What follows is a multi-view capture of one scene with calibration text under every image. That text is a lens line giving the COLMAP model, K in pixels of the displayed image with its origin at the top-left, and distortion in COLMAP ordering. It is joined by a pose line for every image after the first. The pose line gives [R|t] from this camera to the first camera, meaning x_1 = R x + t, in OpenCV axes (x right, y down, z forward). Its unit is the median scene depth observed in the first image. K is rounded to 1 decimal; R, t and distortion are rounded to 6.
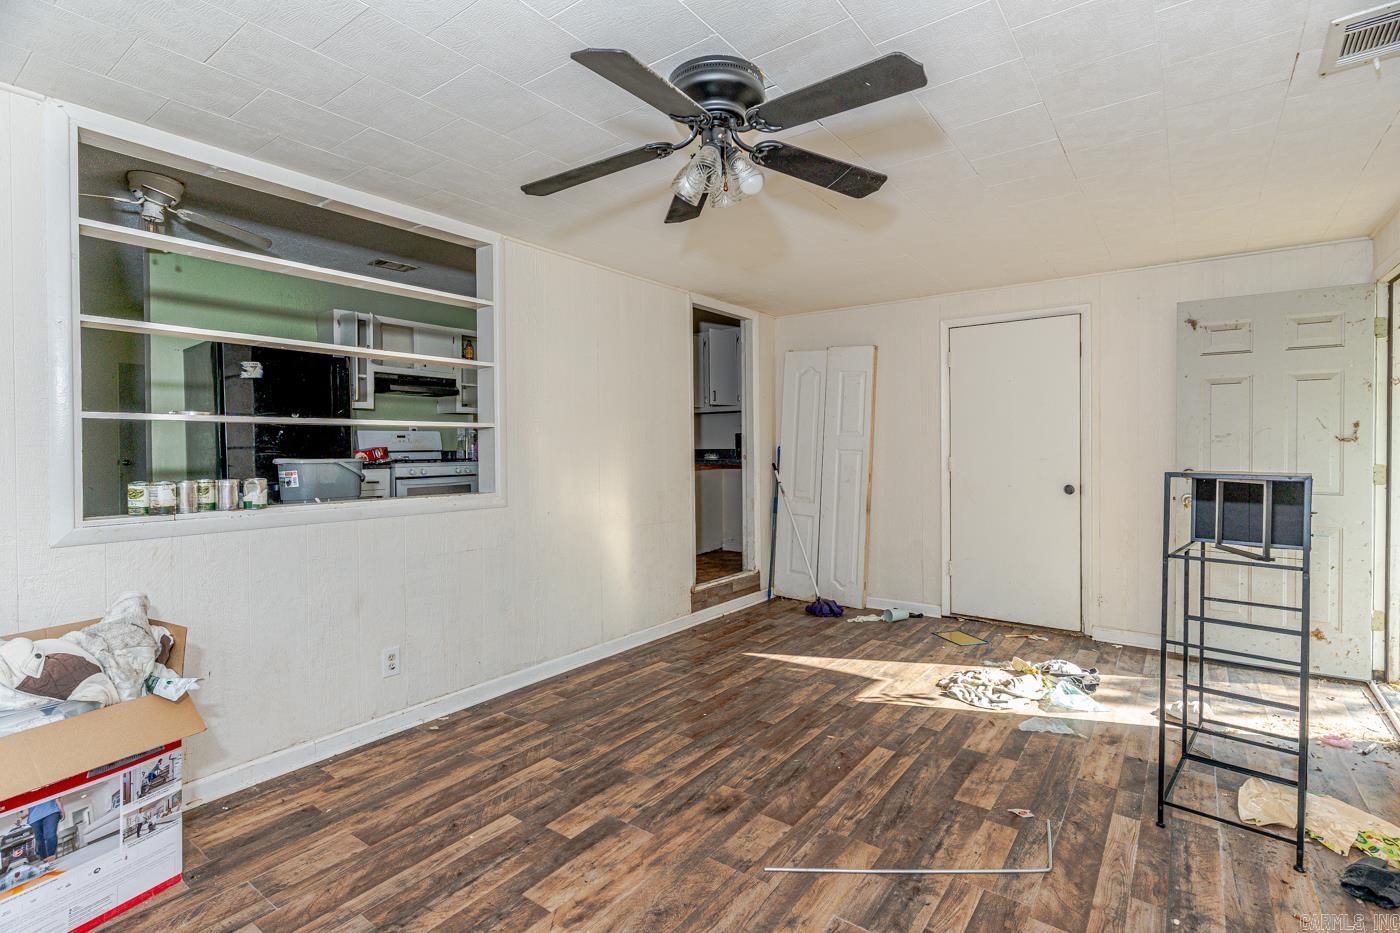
lens RADIAL K [[663.2, 0, 692.2], [0, 663.2, 461.5], [0, 0, 1]] dist [0.004006, -0.000086]
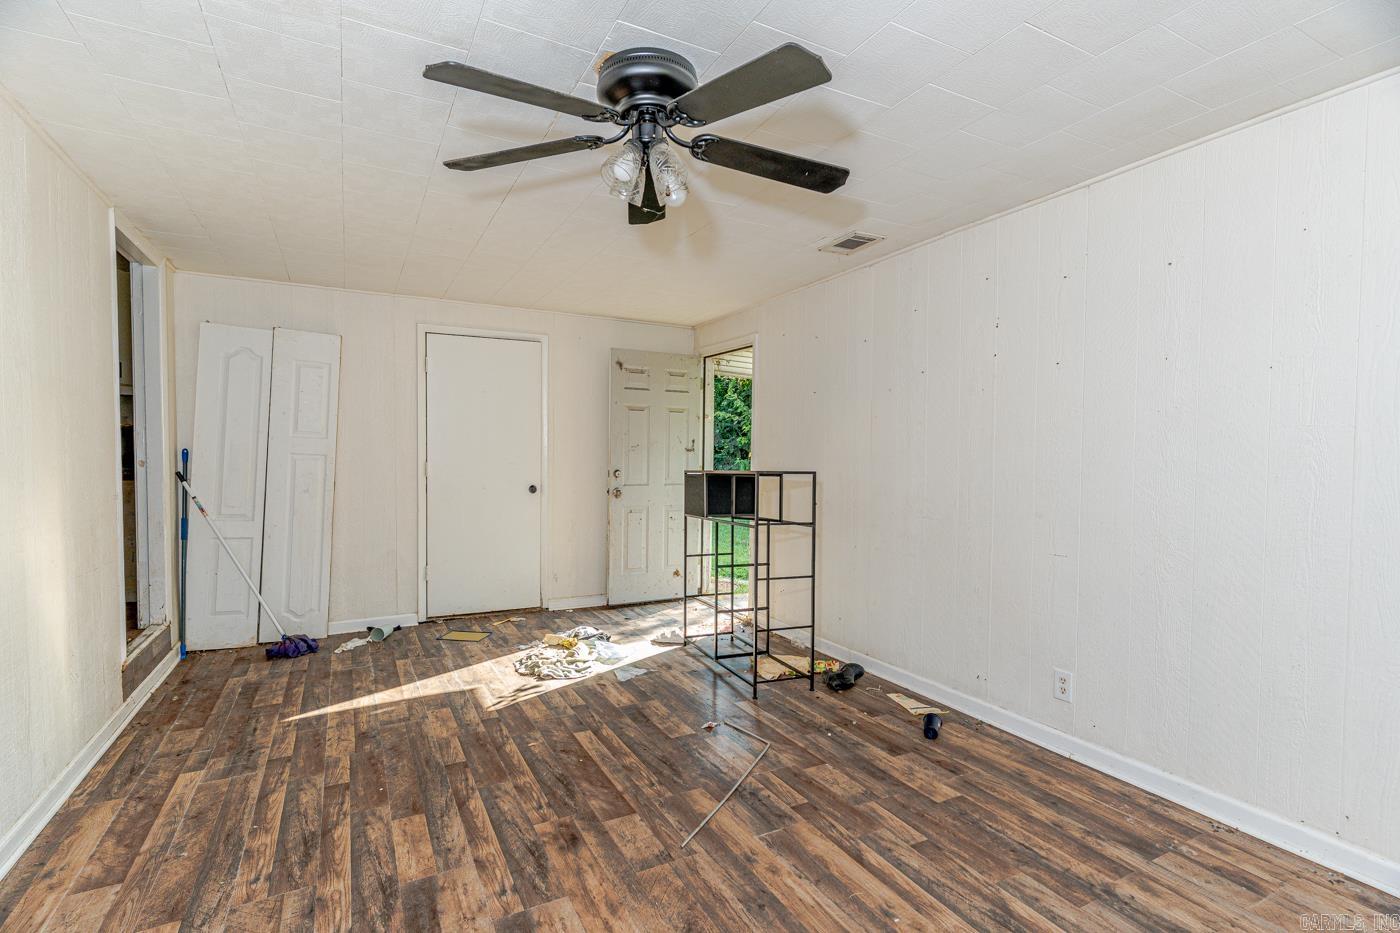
lens RADIAL K [[663.2, 0, 690.3], [0, 663.2, 464.2], [0, 0, 1]] dist [0.004006, -0.000086]
pose [[0.431736, -0.004705, 0.901988, -0.522933], [0.009257, 0.999957, 0.000786, 0.000743], [-0.901952, 0.008010, 0.431761, 0.326480]]
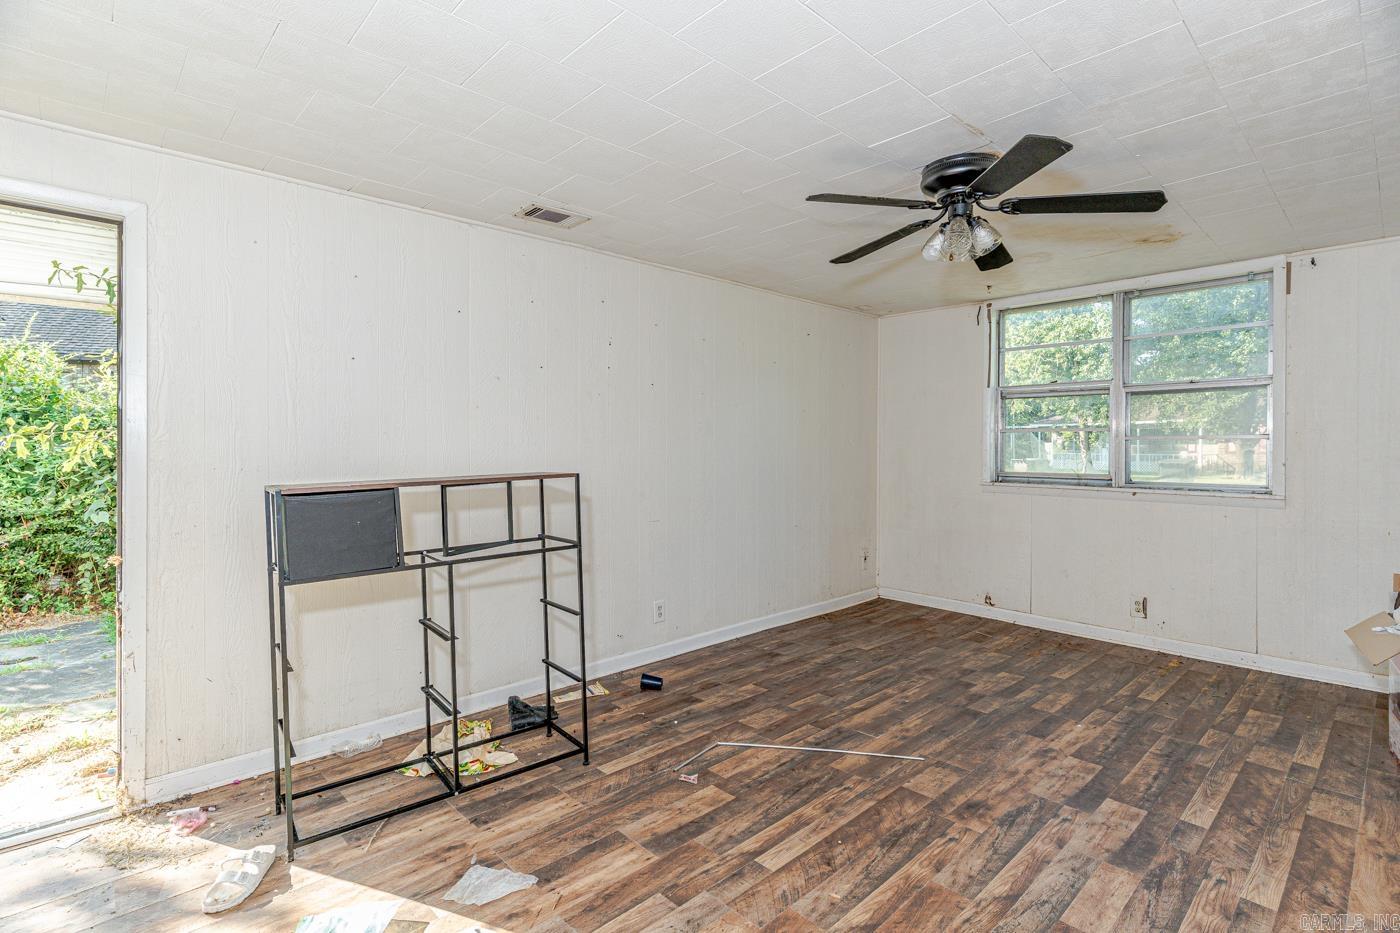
lens RADIAL K [[663.2, 0, 690.8], [0, 663.2, 465.8], [0, 0, 1]] dist [0.004006, -0.000086]
pose [[-0.984454, 0.003917, 0.175598, 0.211075], [0.011880, 0.998947, 0.044316, -0.034919], [-0.175240, 0.045713, -0.983464, 1.496929]]
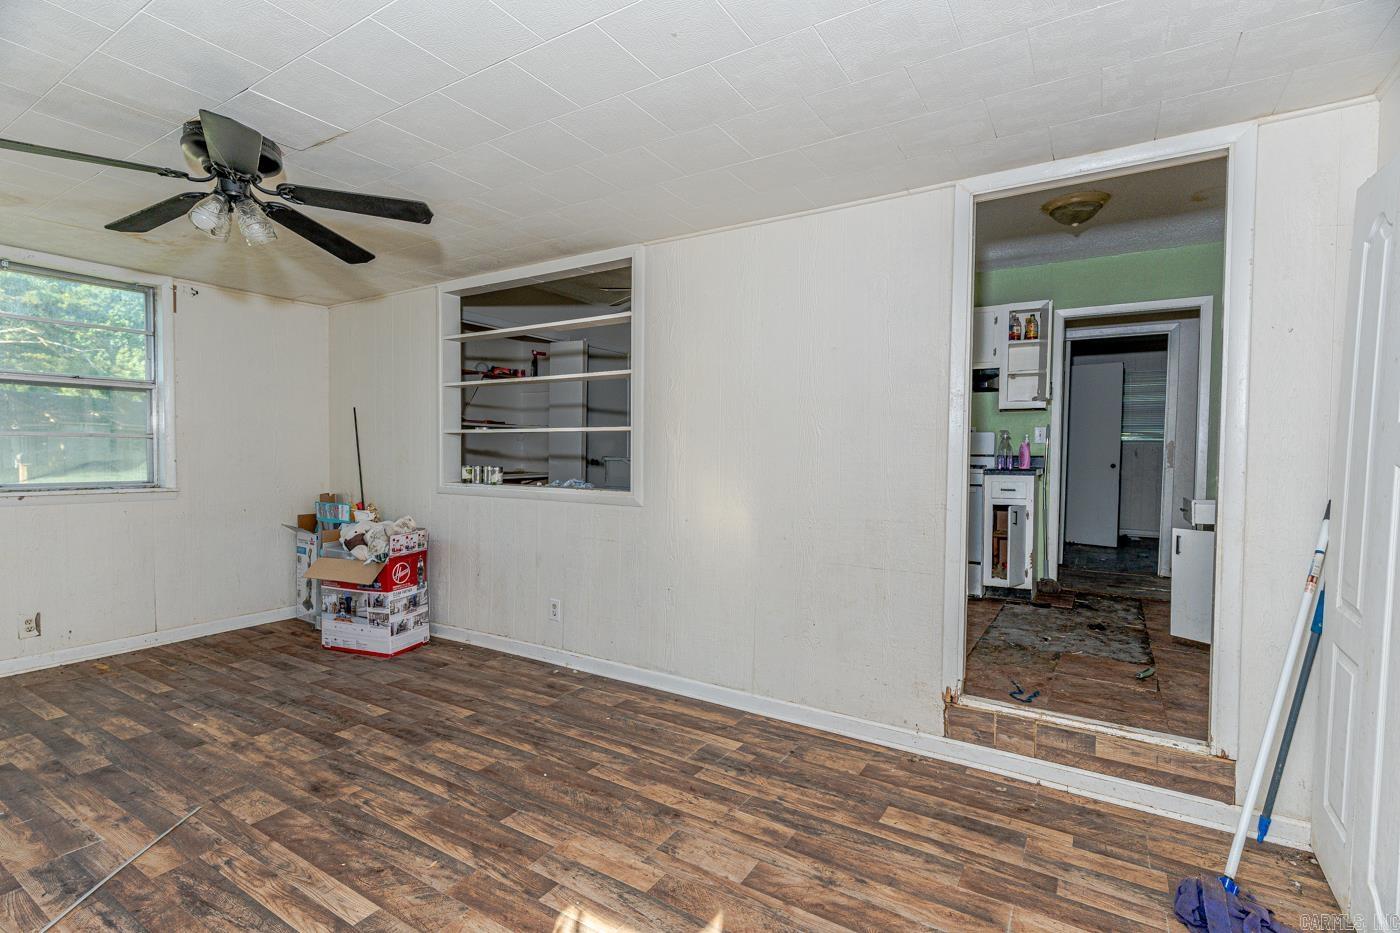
lens RADIAL K [[663.2, 0, 695.7], [0, 663.2, 468.2], [0, 0, 1]] dist [0.004006, -0.000086]
pose [[0.082818, 0.033492, -0.996002, 0.829258], [-0.027496, 0.999131, 0.031310, -0.027588], [0.996185, 0.024793, 0.083667, 1.095448]]
